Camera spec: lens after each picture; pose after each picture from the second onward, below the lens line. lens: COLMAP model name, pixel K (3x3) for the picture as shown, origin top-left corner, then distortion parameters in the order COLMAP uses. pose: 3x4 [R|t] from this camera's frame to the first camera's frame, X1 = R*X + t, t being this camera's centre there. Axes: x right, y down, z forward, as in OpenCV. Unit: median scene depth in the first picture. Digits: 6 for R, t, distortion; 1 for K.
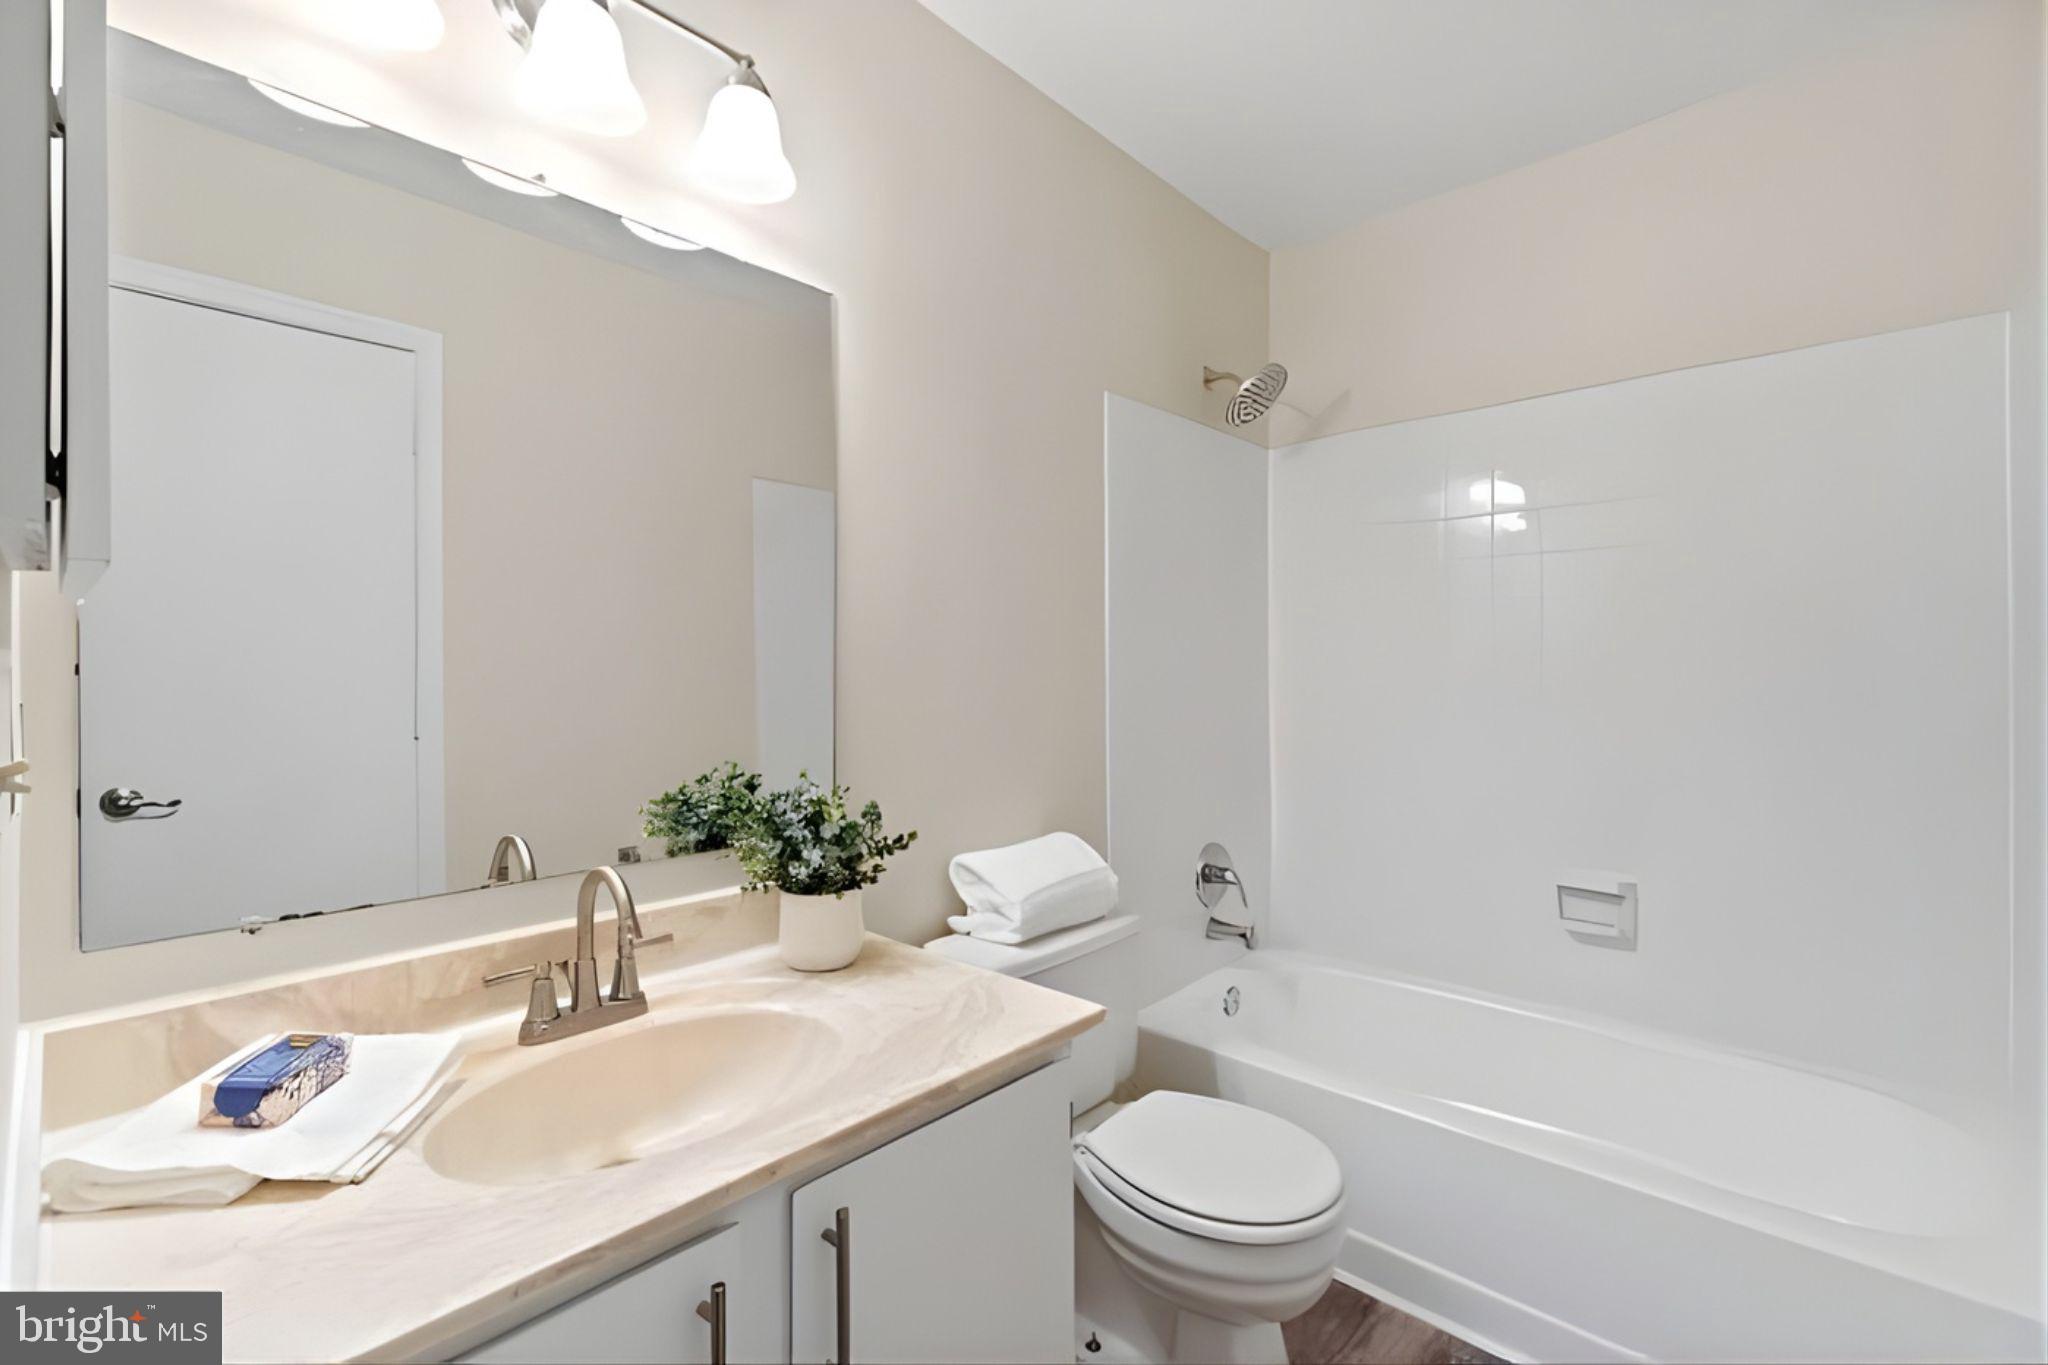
lens RADIAL K [[891.6, 0, 1015.1], [0, 891.6, 682.0], [0, 0, 1]] dist [-0.010224, -0.000155]
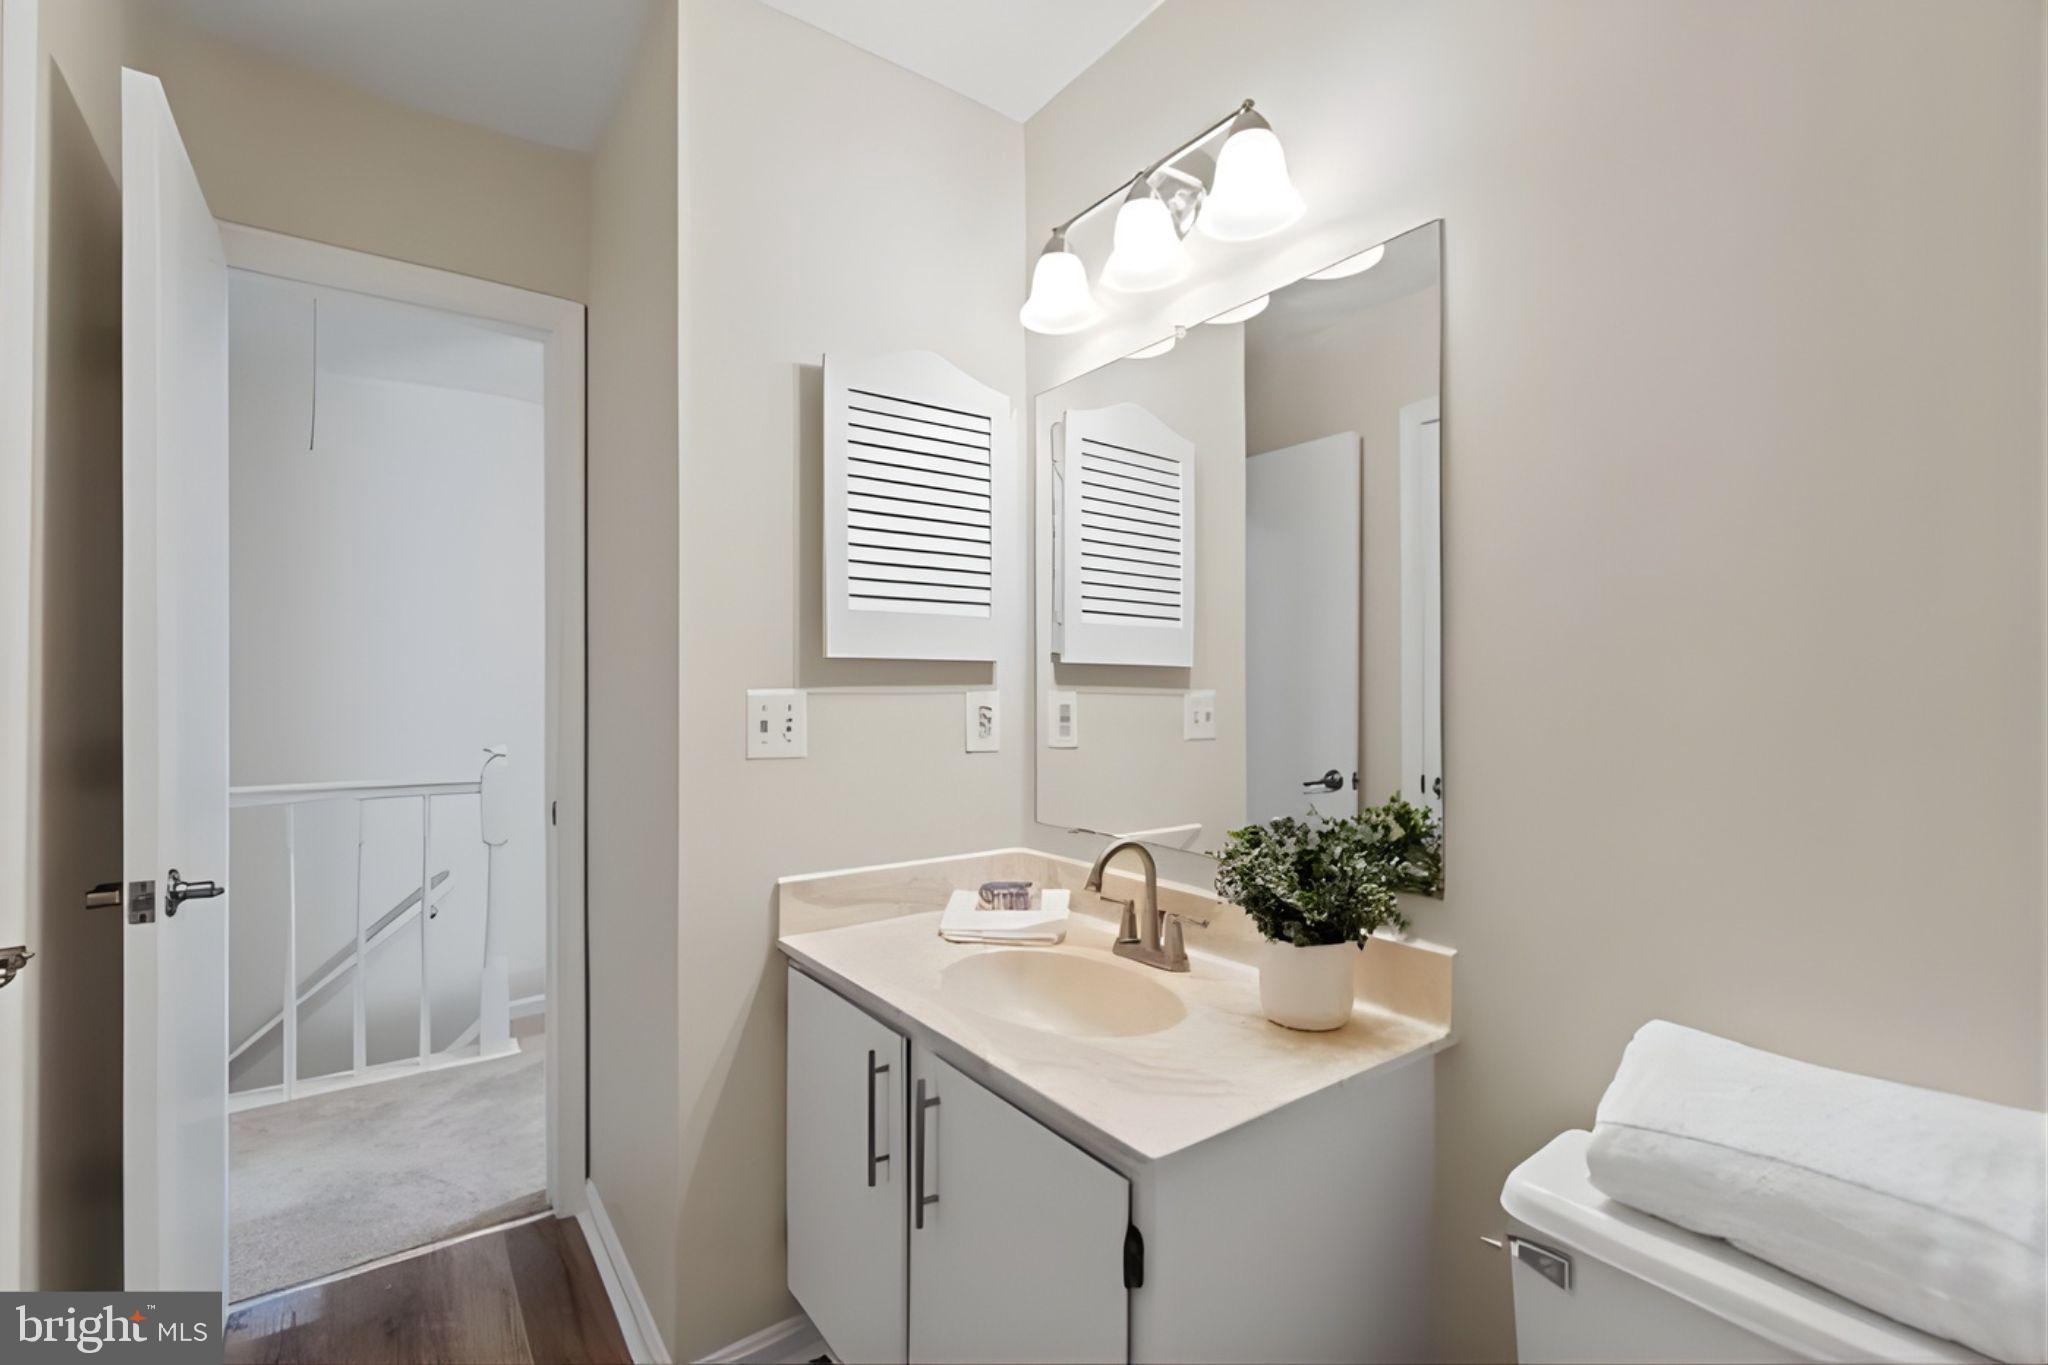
lens RADIAL K [[891.6, 0, 1015.1], [0, 891.6, 682.0], [0, 0, 1]] dist [-0.010224, -0.000155]
pose [[-0.193823, 0.002373, -0.981034, 0.839544], [0.002051, 0.999996, 0.002013, -0.034732], [0.981034, -0.001622, -0.193827, 1.021315]]
